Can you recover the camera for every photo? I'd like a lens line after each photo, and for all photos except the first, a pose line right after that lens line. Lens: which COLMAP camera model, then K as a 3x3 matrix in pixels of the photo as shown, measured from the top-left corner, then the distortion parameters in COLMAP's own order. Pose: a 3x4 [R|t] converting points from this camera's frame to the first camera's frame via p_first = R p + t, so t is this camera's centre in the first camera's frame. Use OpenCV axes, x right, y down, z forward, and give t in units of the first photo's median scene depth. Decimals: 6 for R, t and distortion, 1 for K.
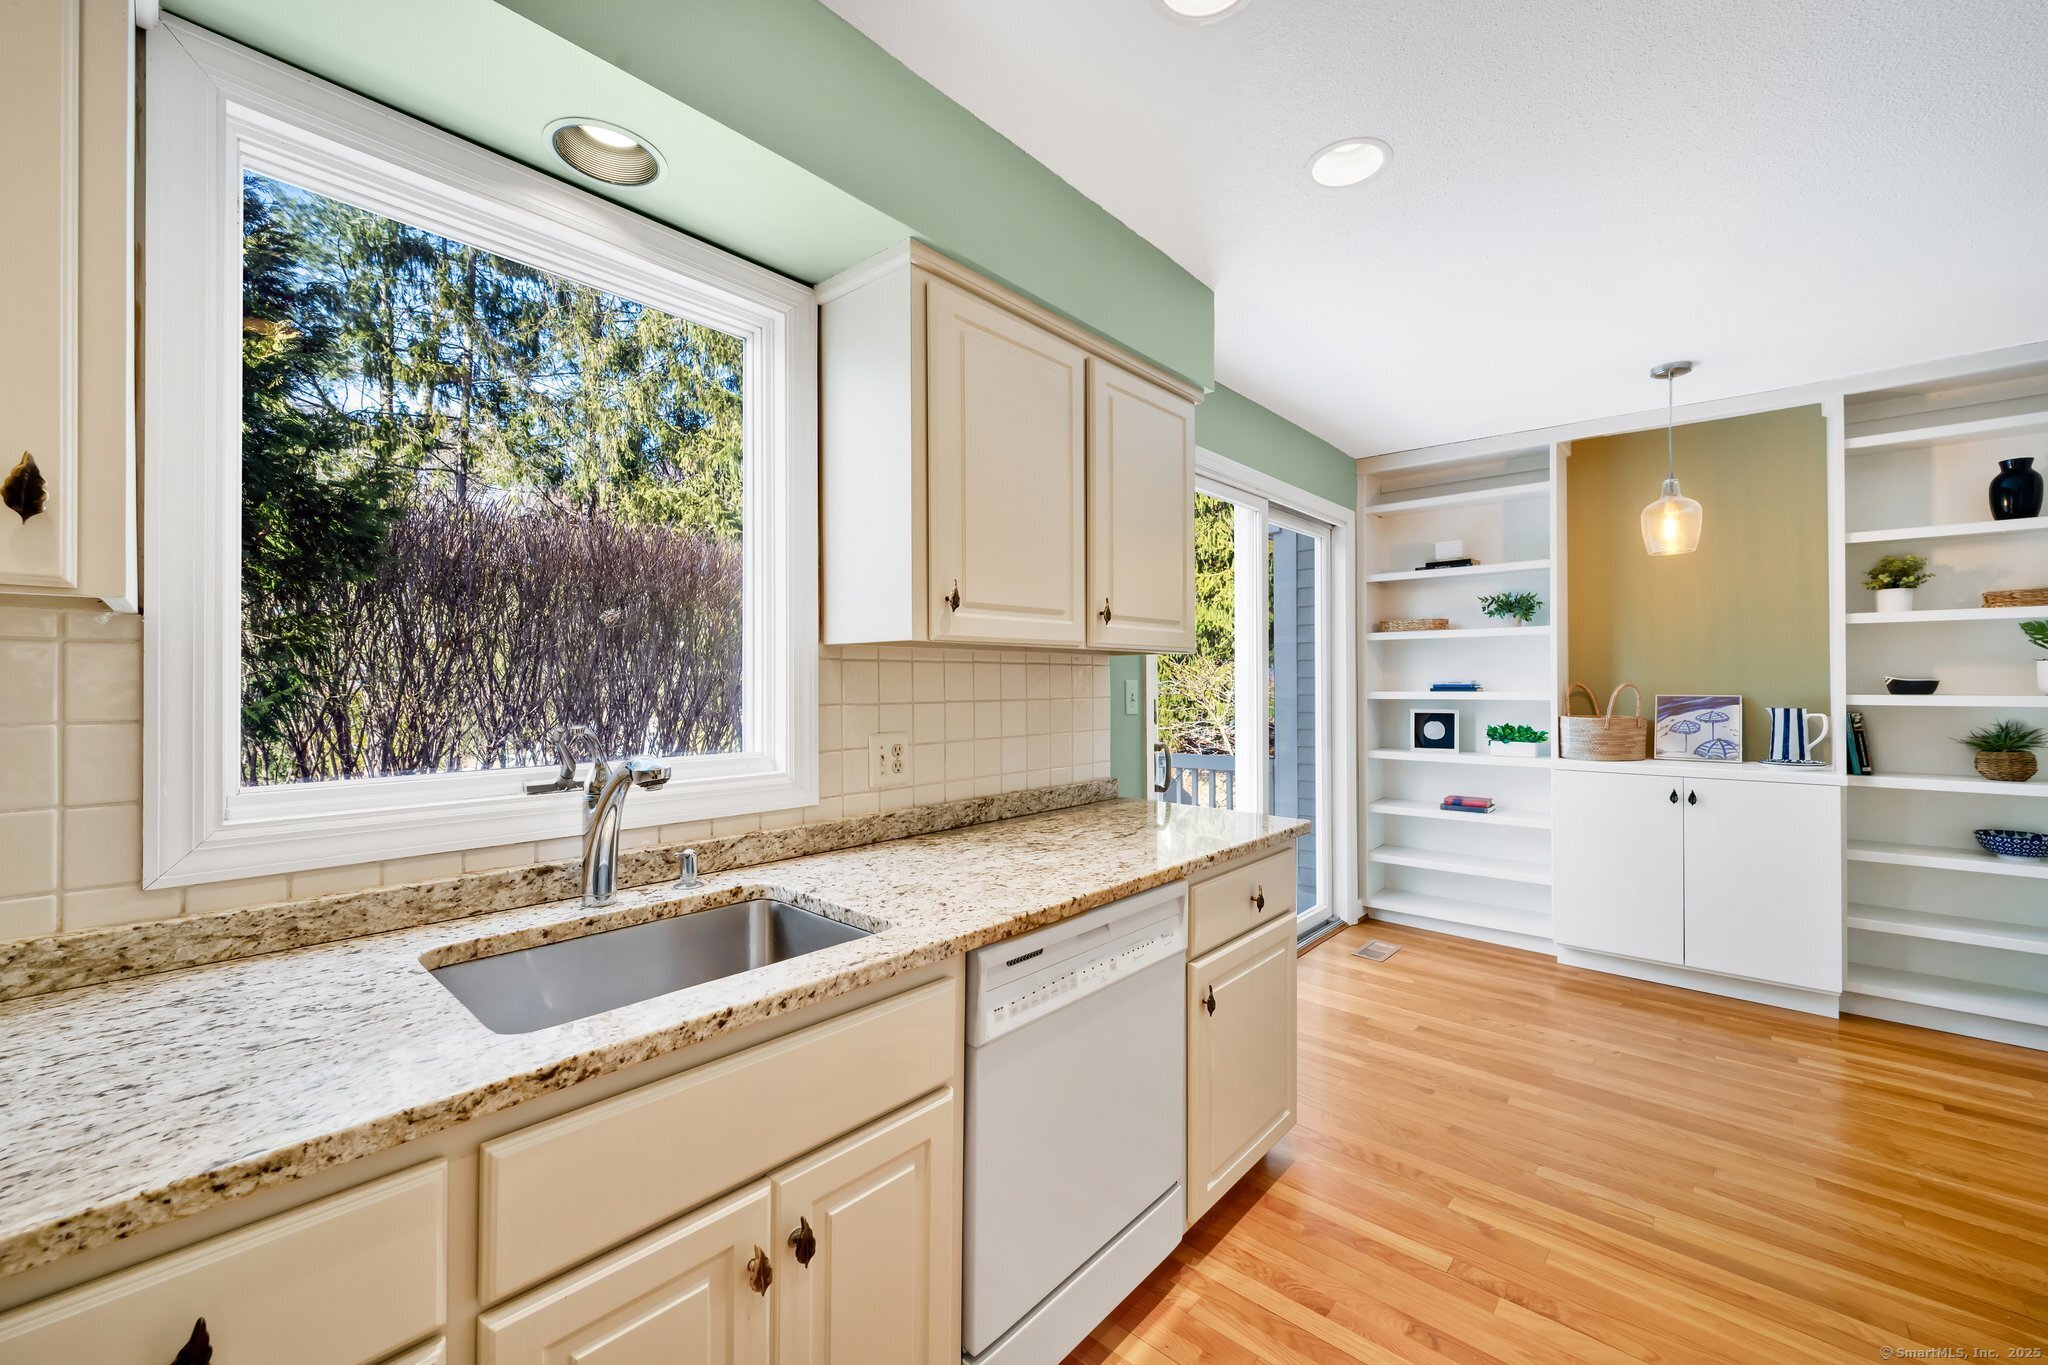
lens RADIAL K [[812.0, 0, 1026.9], [0, 812.0, 671.7], [0, 0, 1]] dist [0.000621, -0.000065]
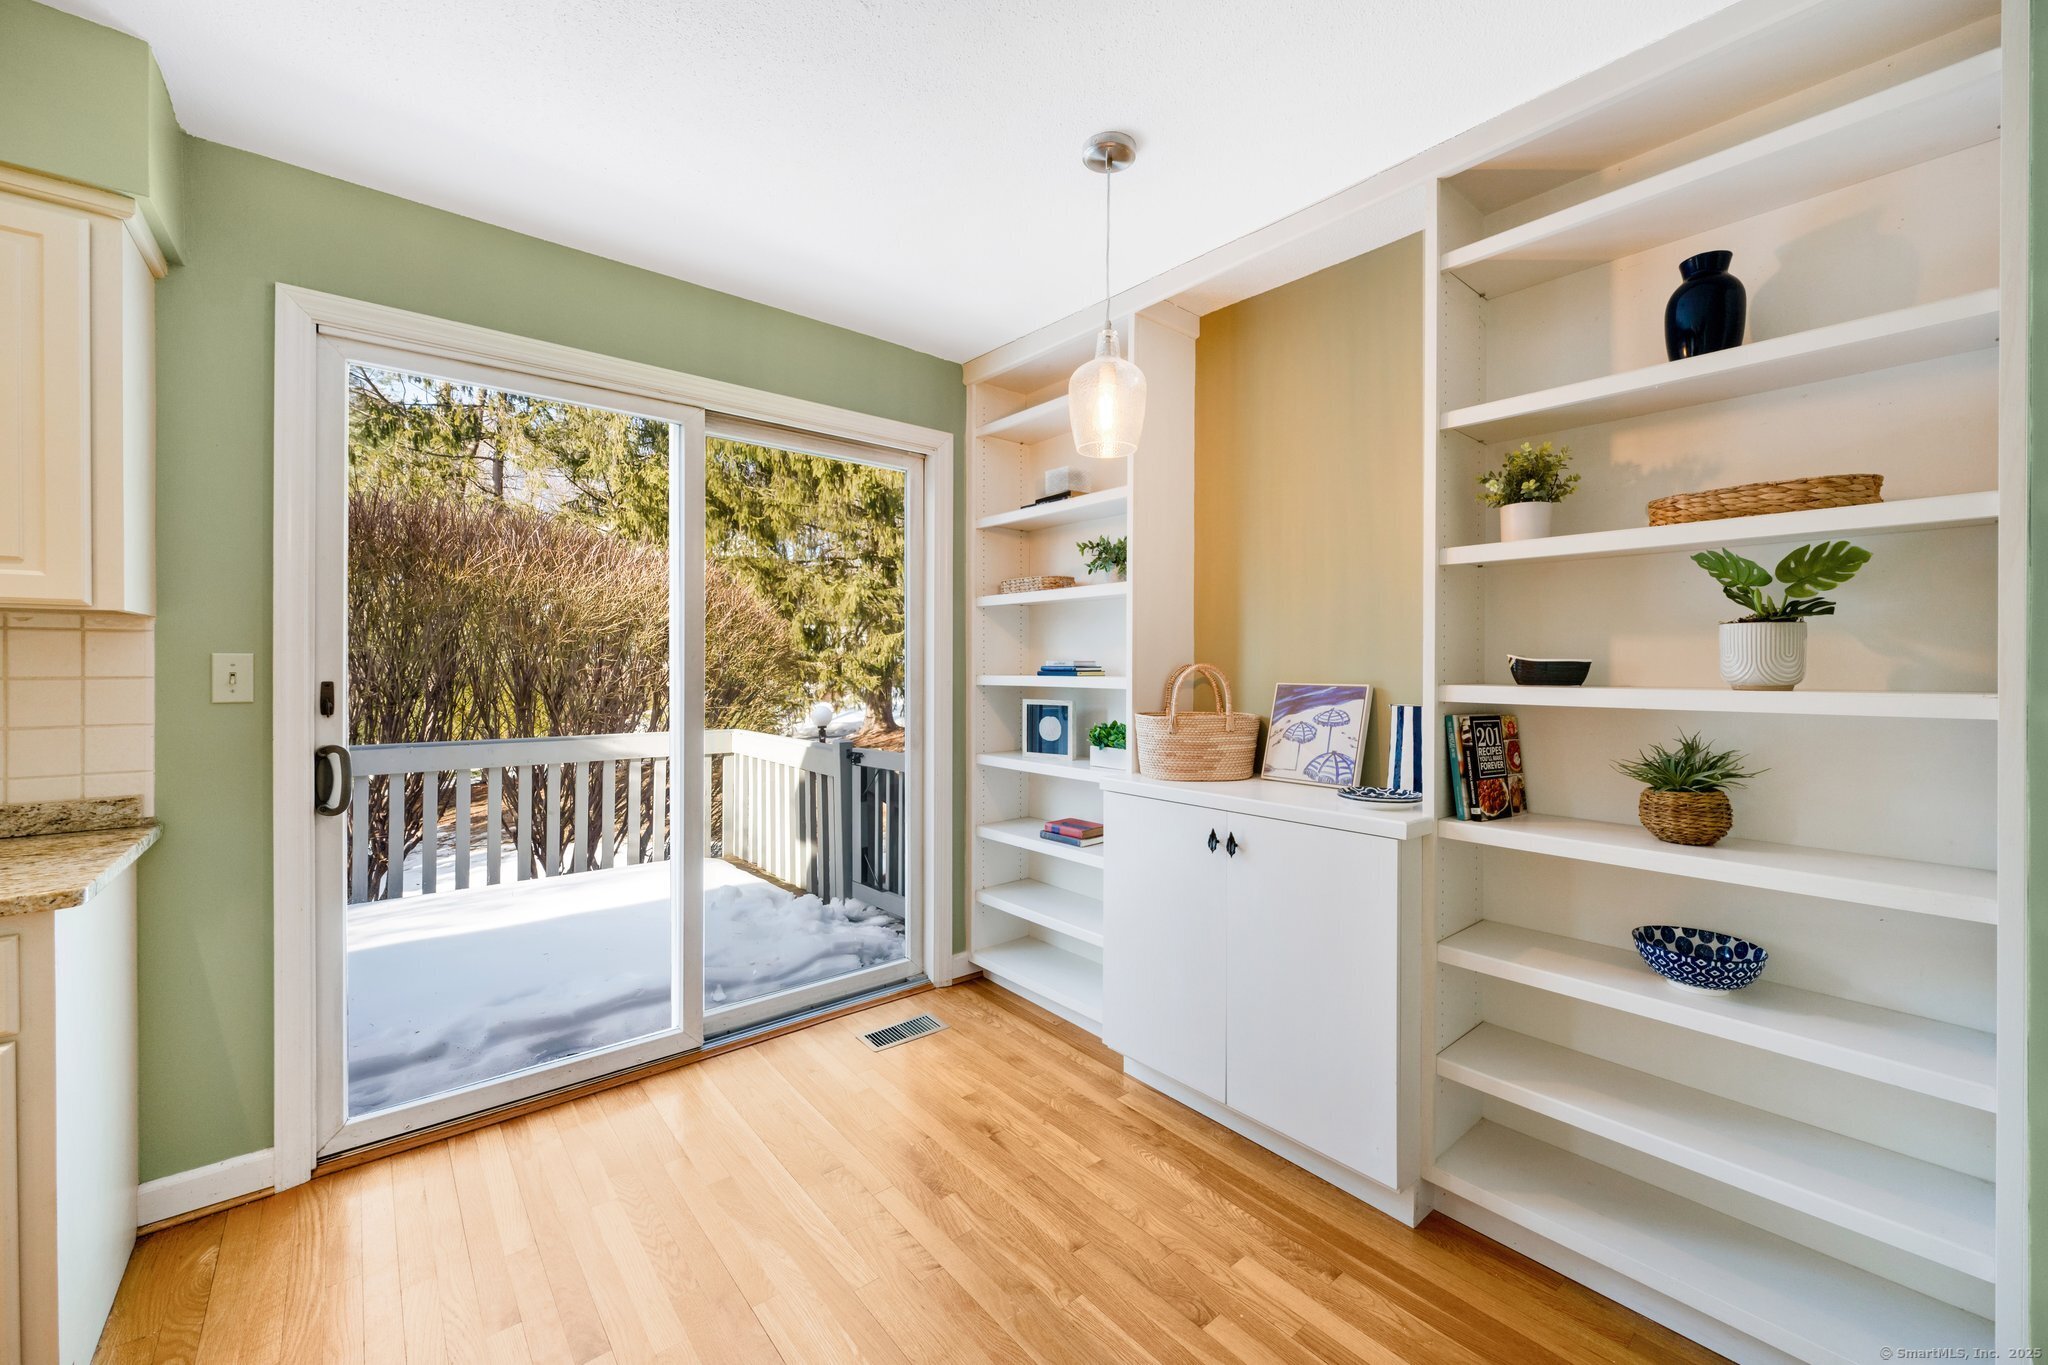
lens RADIAL K [[816.1, 0, 1023.2], [0, 816.1, 664.7], [0, 0, 1]] dist [0.009974, -0.000651]
pose [[0.989859, 0.005825, -0.141937, 0.739871], [-0.004232, 0.999925, 0.011526, 0.007577], [0.141994, -0.010808, 0.989809, 0.338927]]
